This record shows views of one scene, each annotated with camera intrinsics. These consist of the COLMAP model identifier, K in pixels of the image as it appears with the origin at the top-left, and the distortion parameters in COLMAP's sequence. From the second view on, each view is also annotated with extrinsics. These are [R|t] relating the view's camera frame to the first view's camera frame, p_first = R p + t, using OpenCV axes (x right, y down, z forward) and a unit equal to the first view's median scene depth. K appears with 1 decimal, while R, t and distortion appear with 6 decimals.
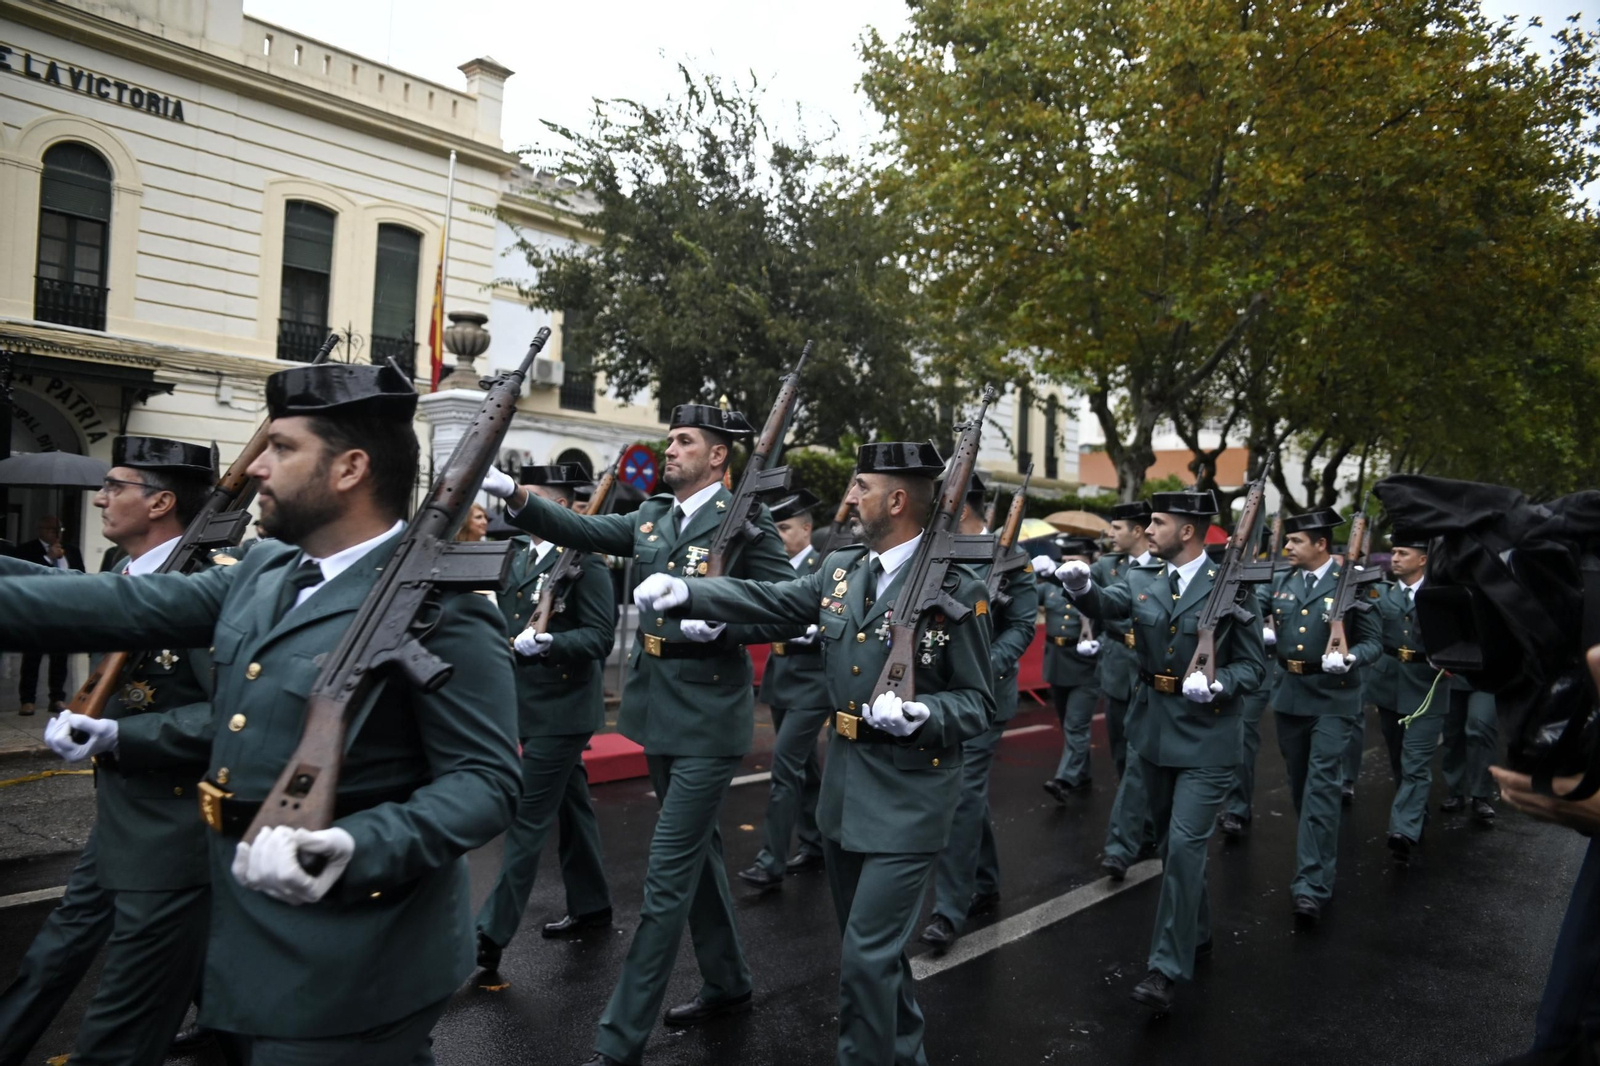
lens RADIAL K [[1096.3, 0, 803.0], [0, 1096.3, 536.8], [0, 0, 1]] dist [-0.118549, 0.094508]
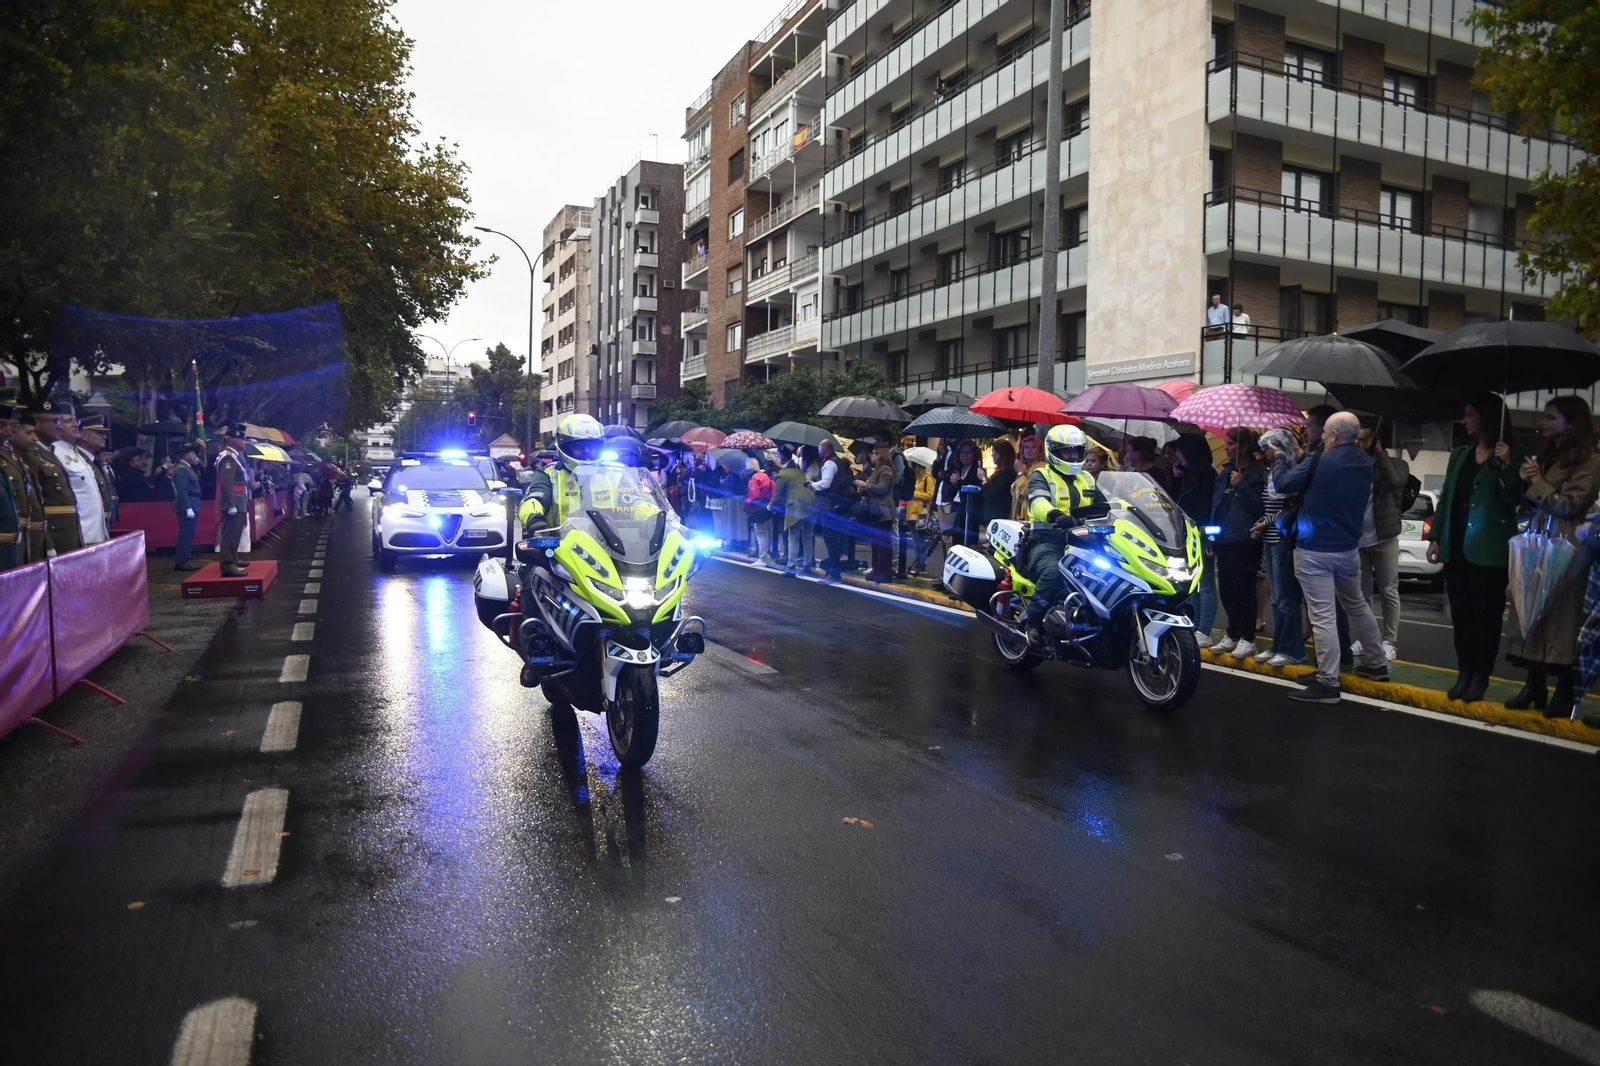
lens RADIAL K [[1096.3, 0, 820.7], [0, 1096.3, 544.8], [0, 0, 1]] dist [-0.118549, 0.094508]
pose [[0.391274, -0.080065, 0.916785, -0.723176], [-0.024979, 0.994917, 0.097550, -0.021154], [-0.919935, -0.061070, 0.387285, -0.292976]]
